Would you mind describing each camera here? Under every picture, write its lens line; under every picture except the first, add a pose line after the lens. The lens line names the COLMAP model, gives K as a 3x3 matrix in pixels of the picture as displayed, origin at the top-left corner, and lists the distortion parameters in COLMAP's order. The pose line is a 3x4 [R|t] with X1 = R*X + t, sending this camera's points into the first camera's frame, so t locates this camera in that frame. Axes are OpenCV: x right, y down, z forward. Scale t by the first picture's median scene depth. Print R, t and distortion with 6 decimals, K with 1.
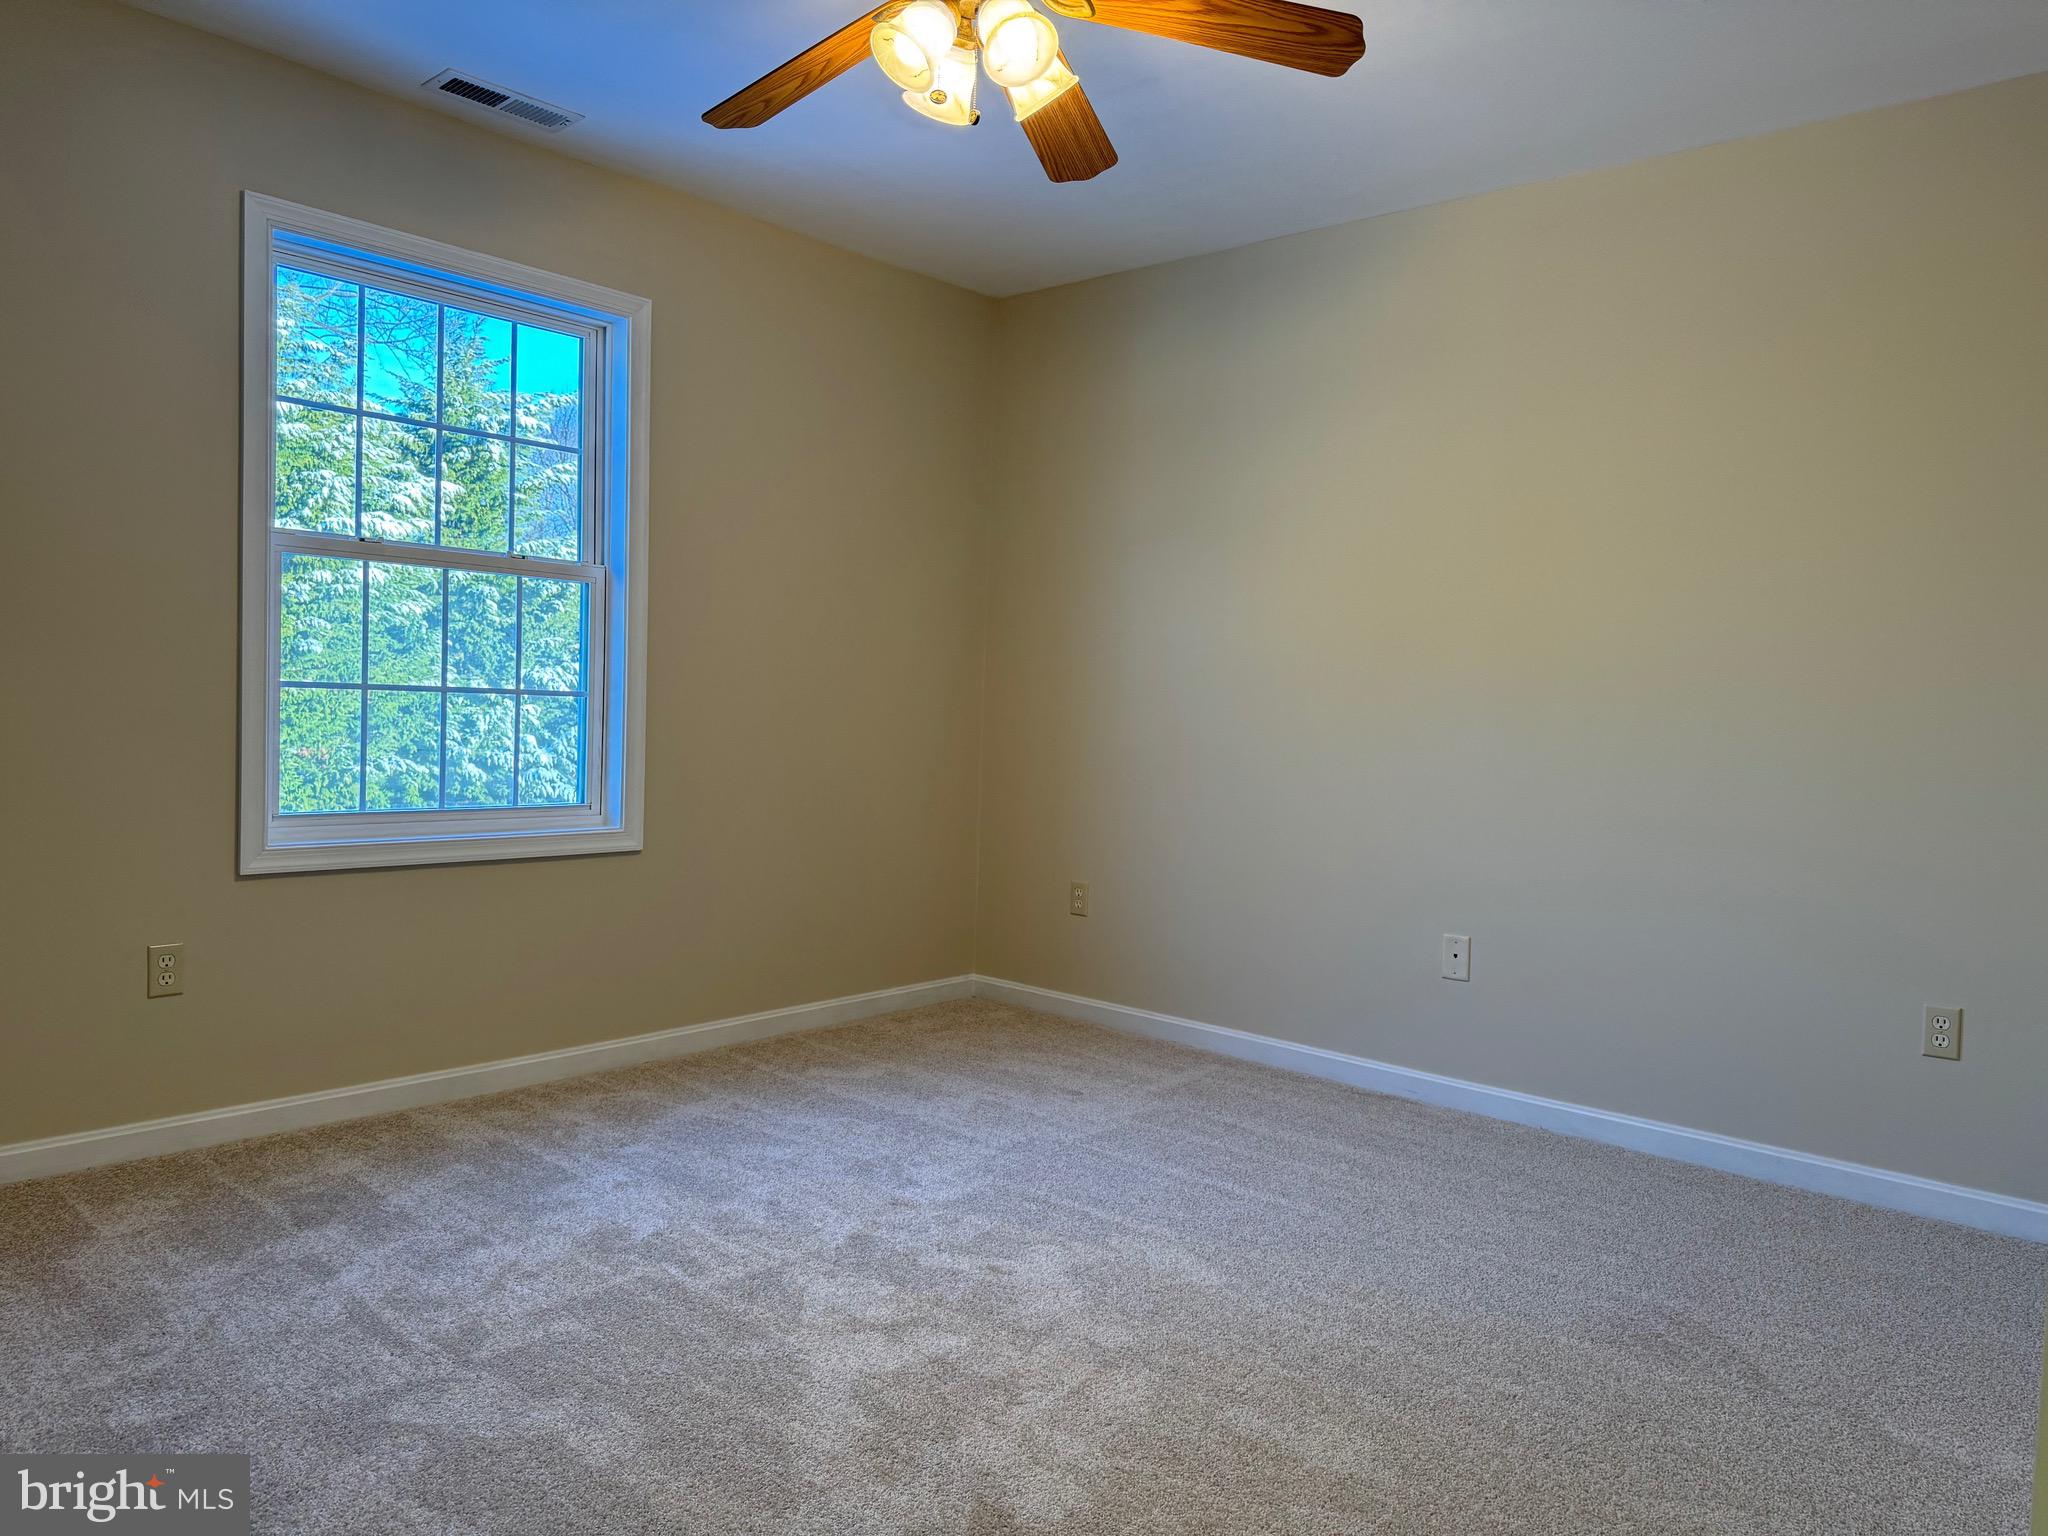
lens RADIAL K [[1439.3, 0, 1022.7], [0, 1439.3, 811.2], [0, 0, 1]] dist [0.000486, -0.004856]
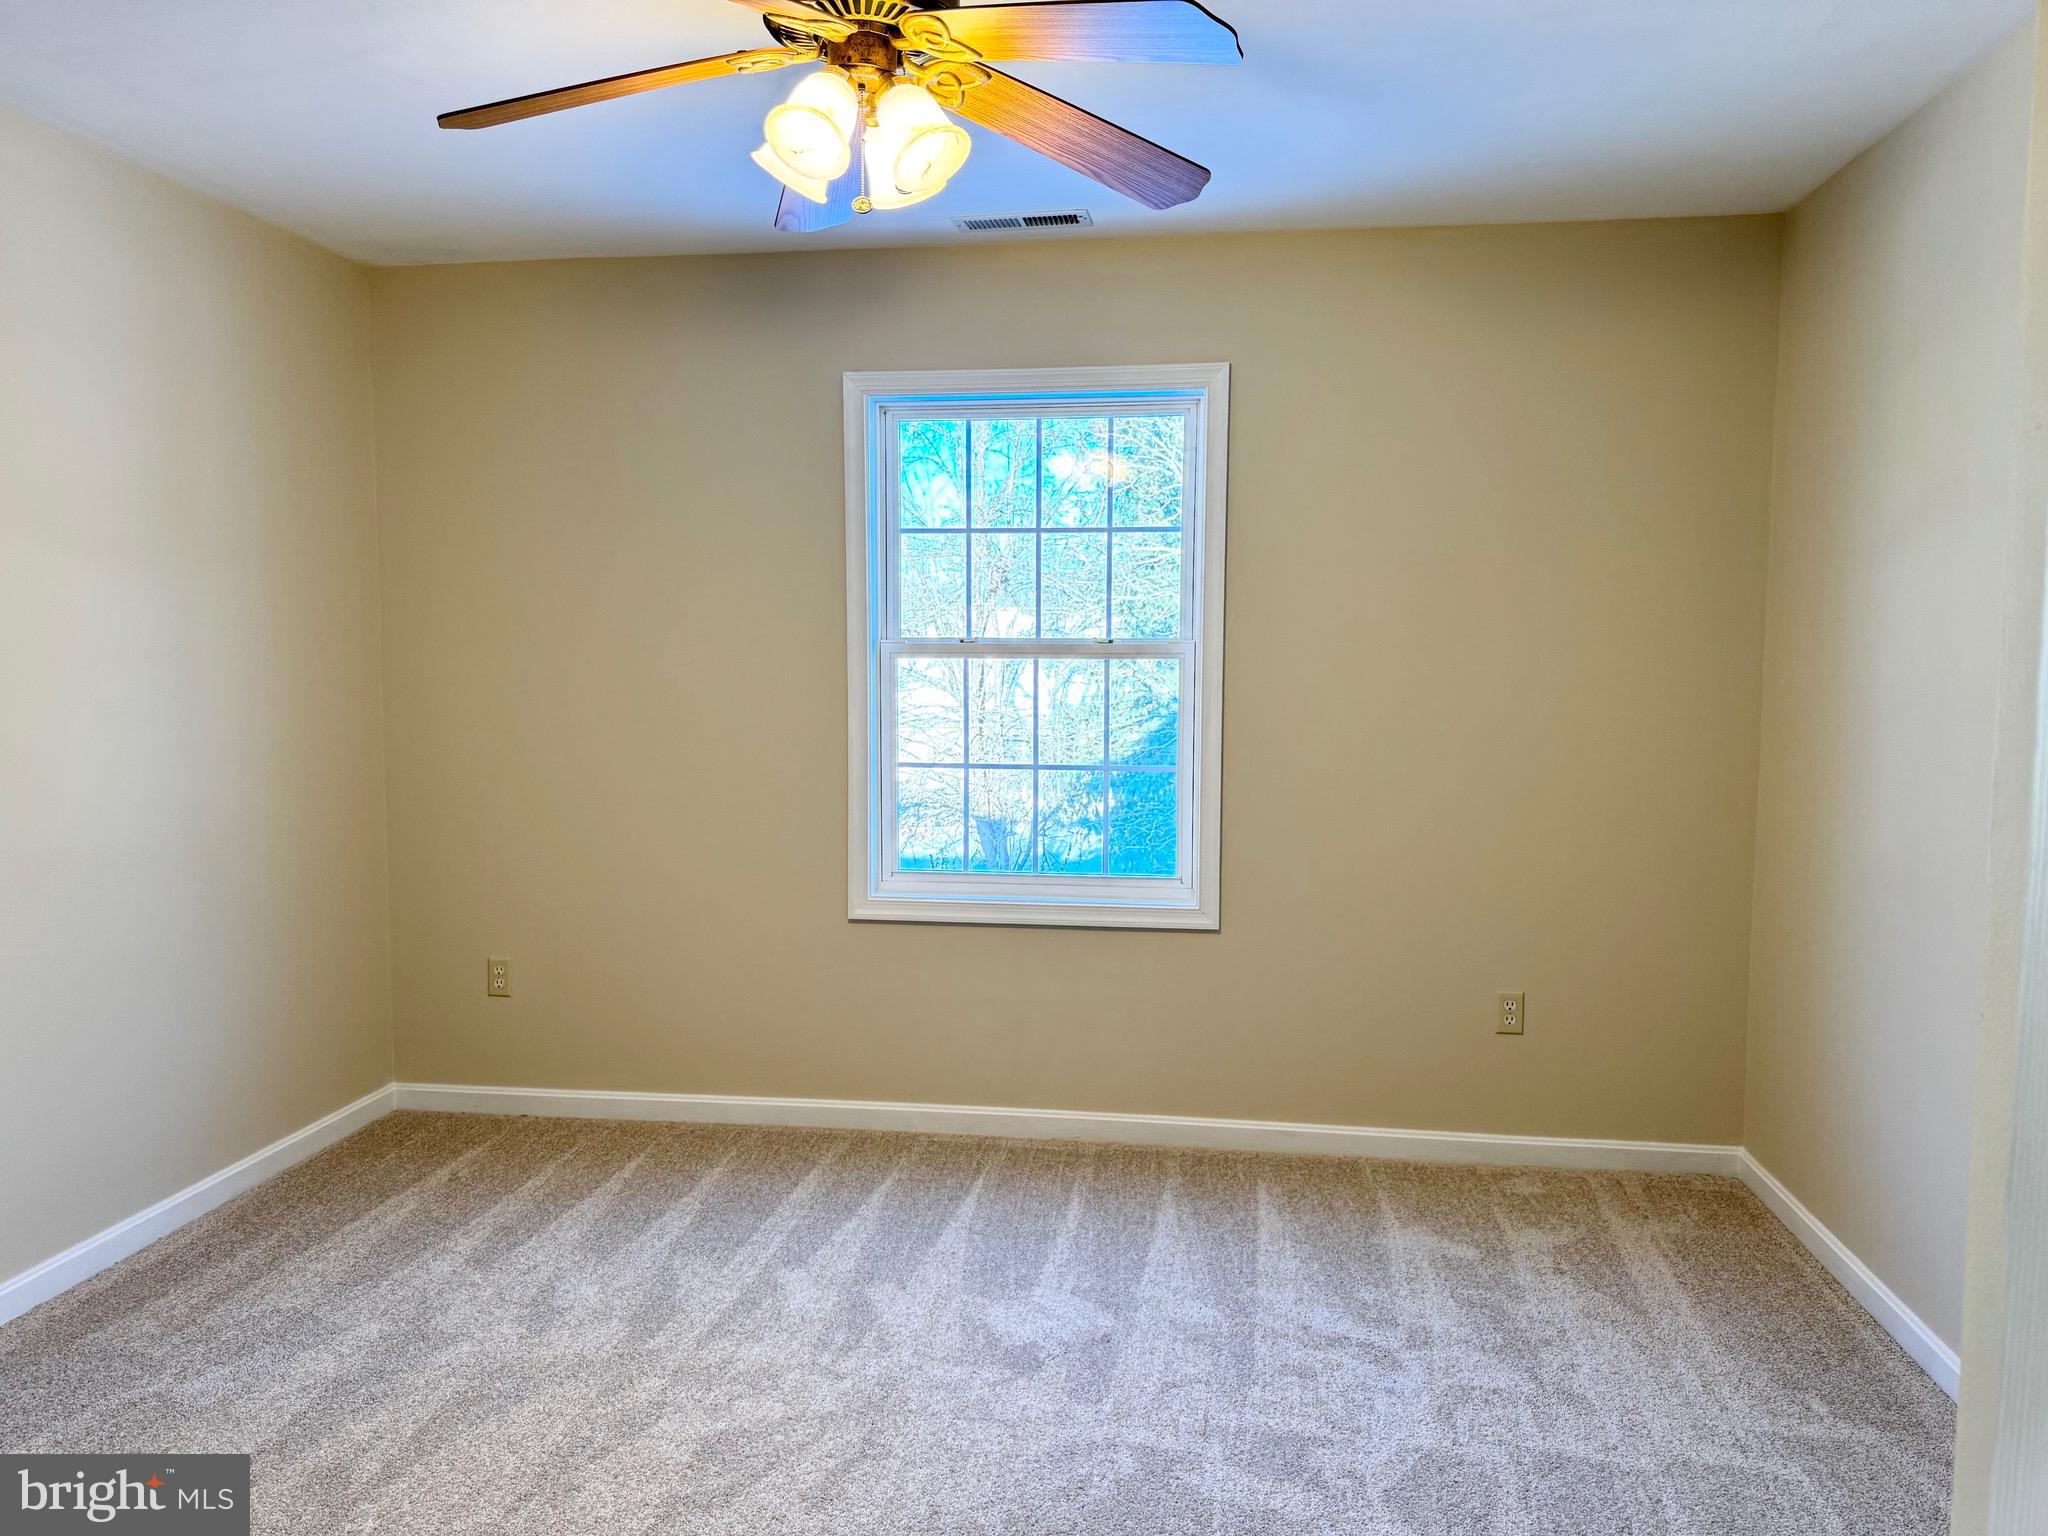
lens RADIAL K [[1439.3, 0, 1022.7], [0, 1439.3, 811.2], [0, 0, 1]] dist [0.000486, -0.004856]
pose [[0.546027, 0.000390, -0.837768, 0.526780], [-0.047250, 0.998422, -0.030331, -0.018207], [0.836434, 0.056146, 0.545184, 0.406317]]
